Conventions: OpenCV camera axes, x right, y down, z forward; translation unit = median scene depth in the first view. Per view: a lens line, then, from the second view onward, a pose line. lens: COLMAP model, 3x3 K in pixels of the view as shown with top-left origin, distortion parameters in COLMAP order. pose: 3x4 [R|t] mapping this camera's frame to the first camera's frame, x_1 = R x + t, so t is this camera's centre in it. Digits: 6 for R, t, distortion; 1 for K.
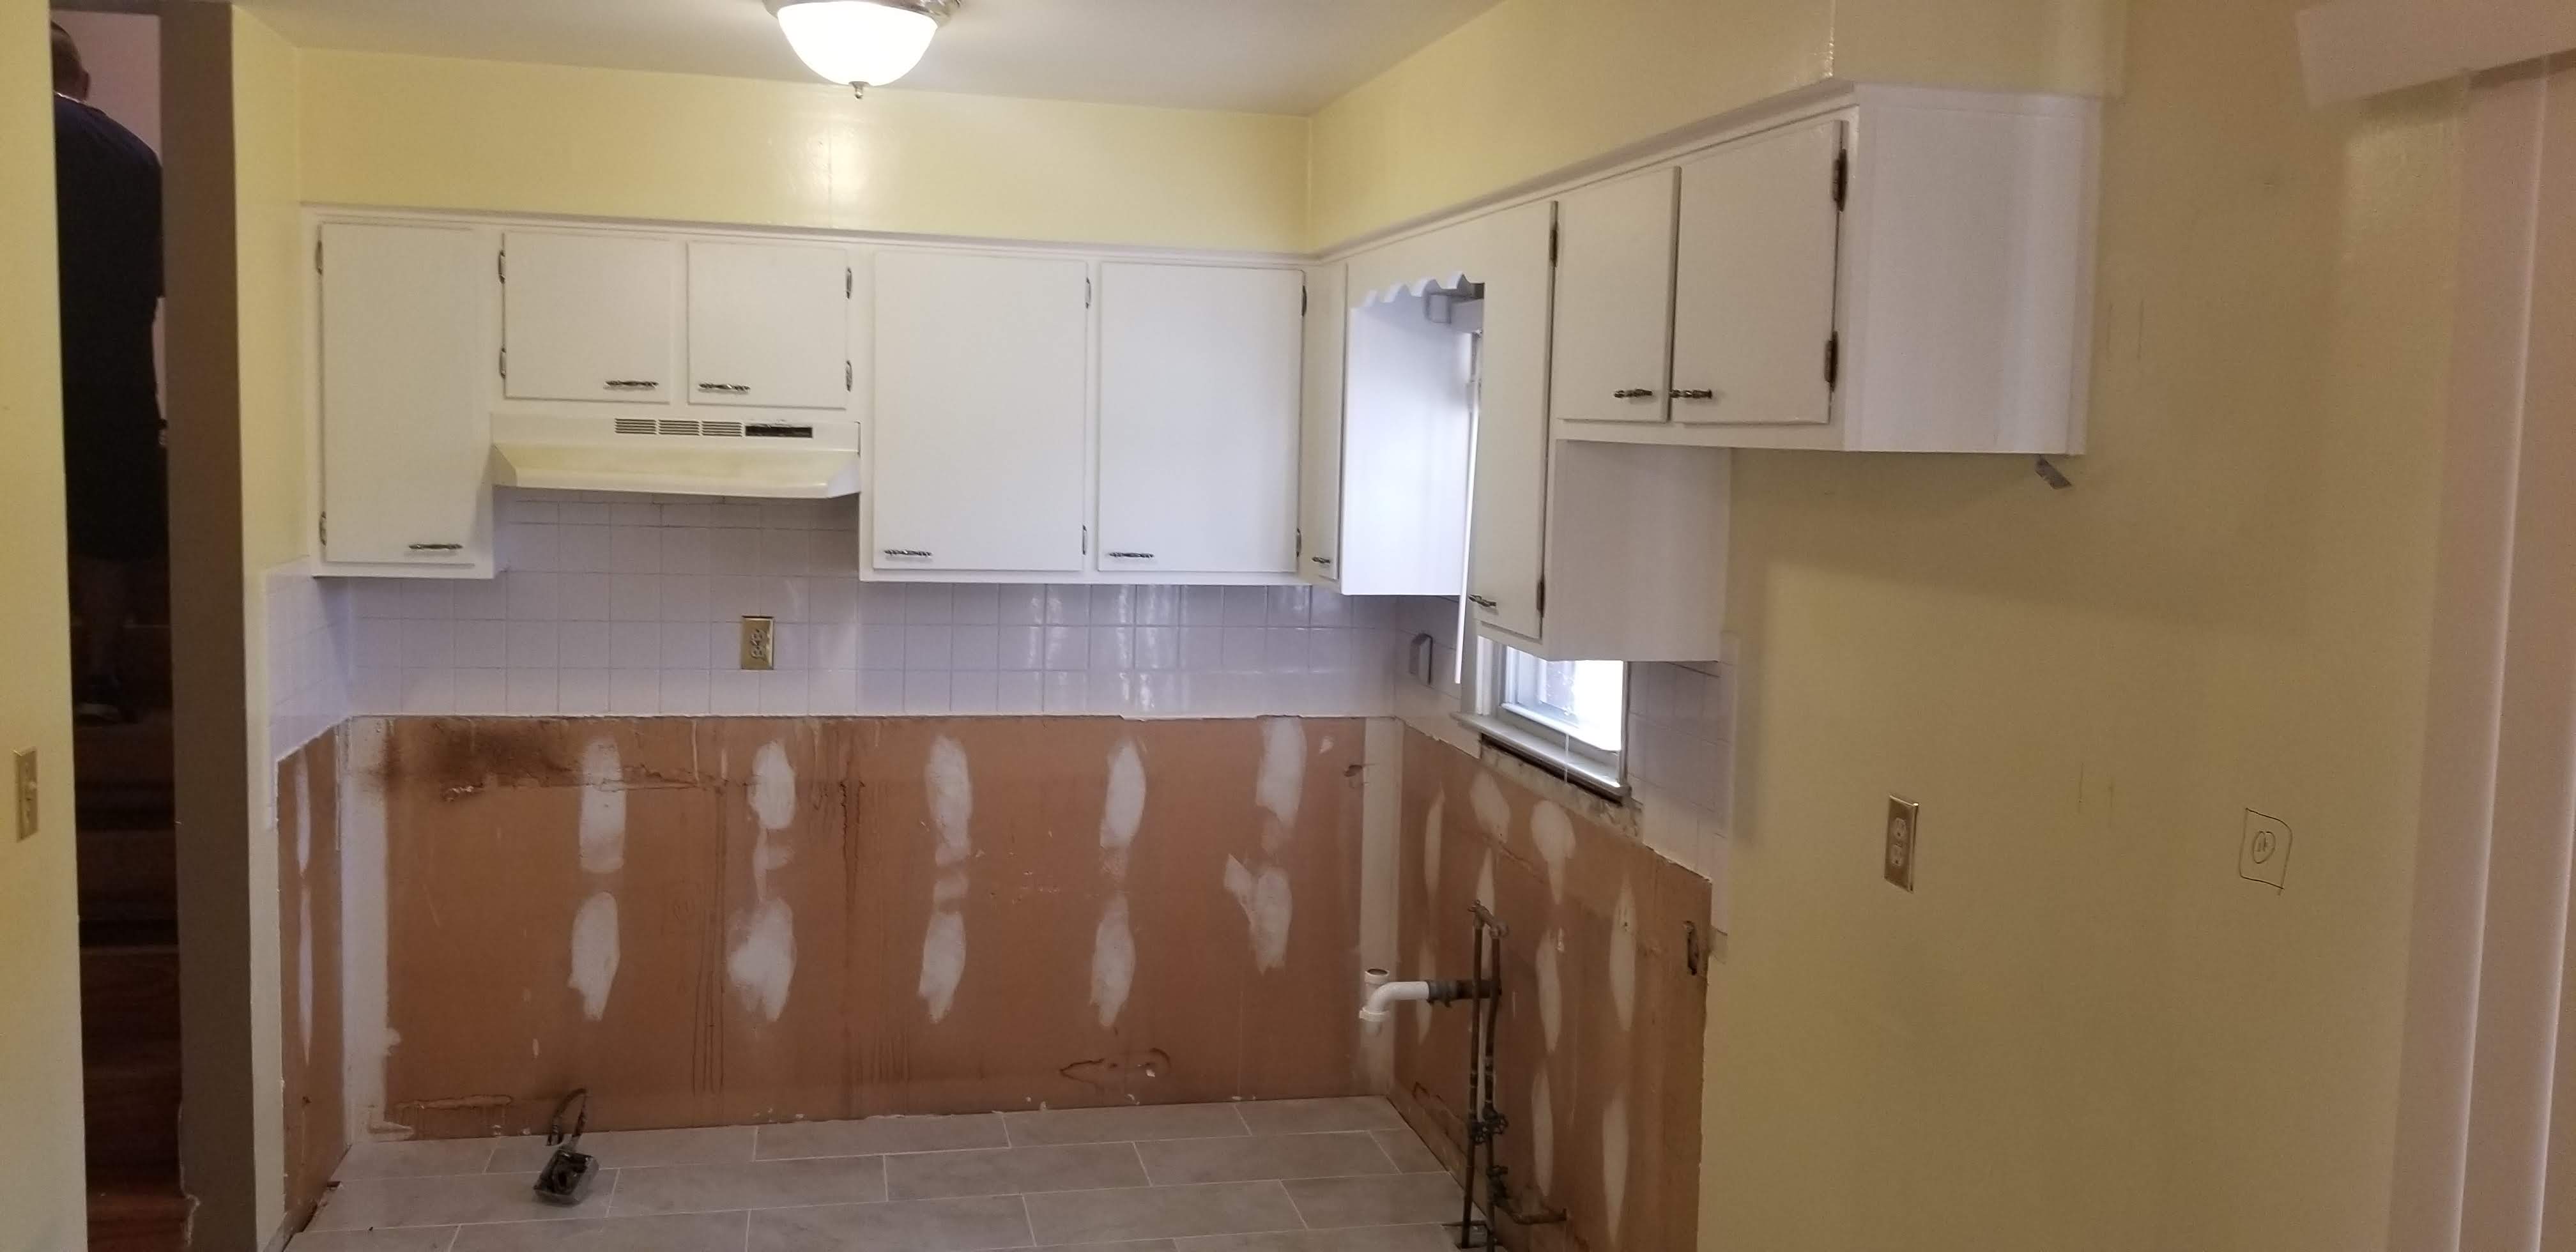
lens RADIAL K [[2127.2, 0, 1288.0], [0, 2127.2, 626.0], [0, 0, 1]] dist [0.061931, -0.127780]
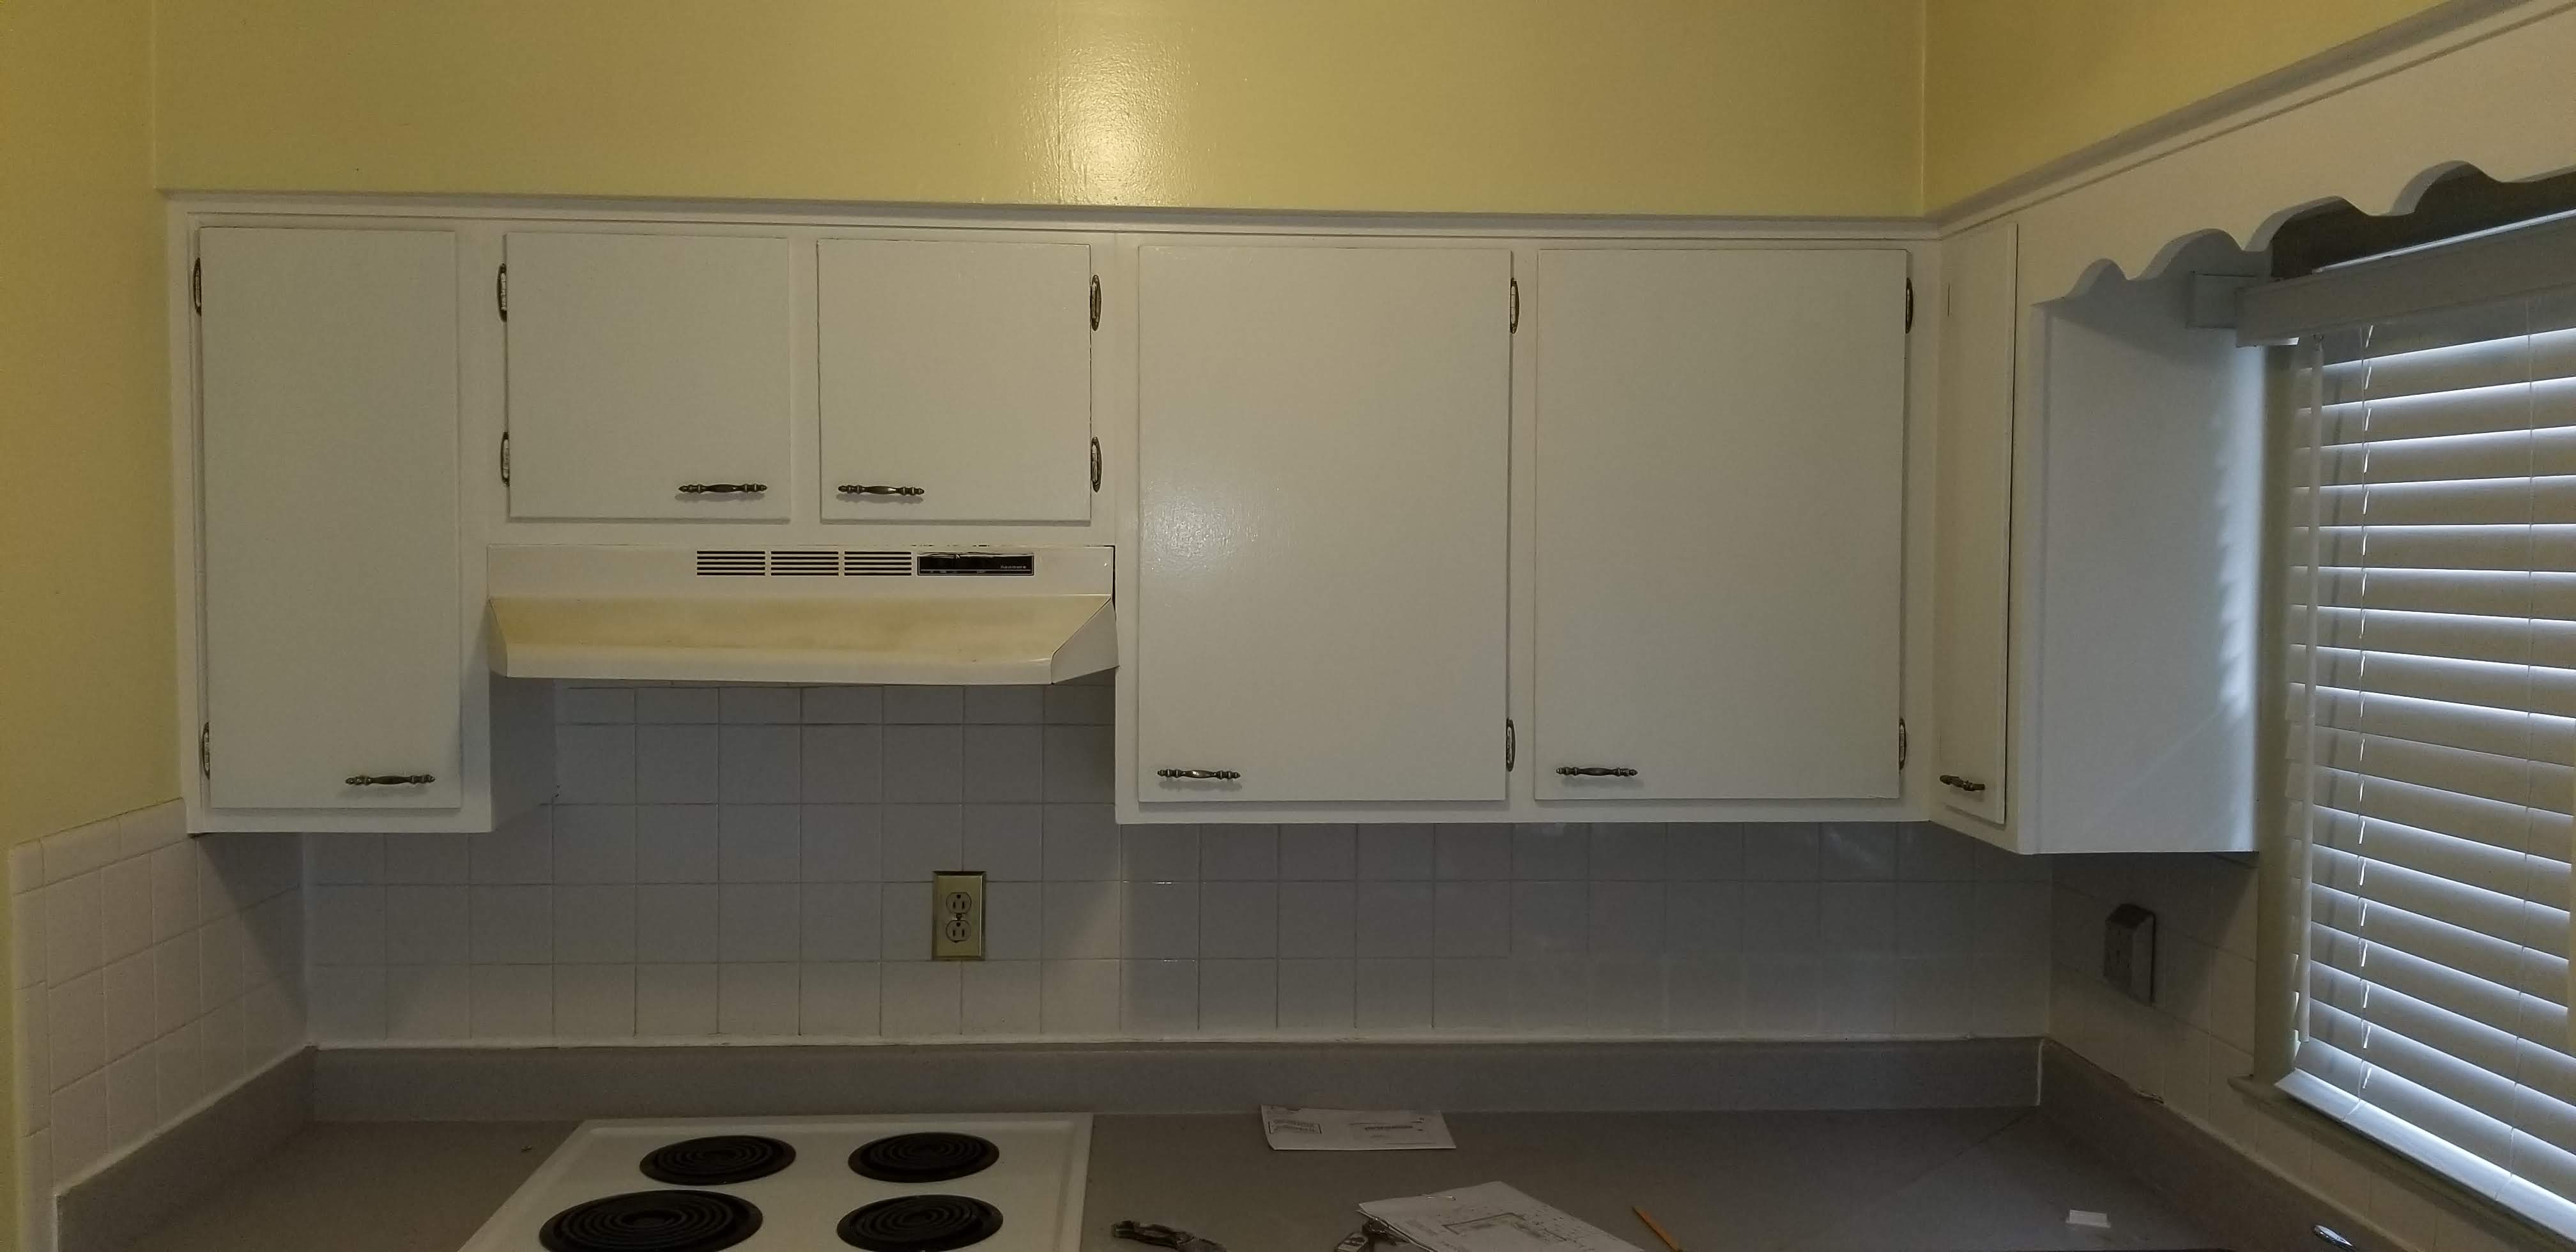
lens RADIAL K [[2127.2, 0, 1288.0], [0, 2127.2, 626.0], [0, 0, 1]] dist [0.061931, -0.127780]
pose [[0.983243, -0.016019, -0.181594, -0.052722], [0.007111, 0.998744, -0.049598, -0.045341], [0.182160, 0.047476, 0.982122, 0.449406]]
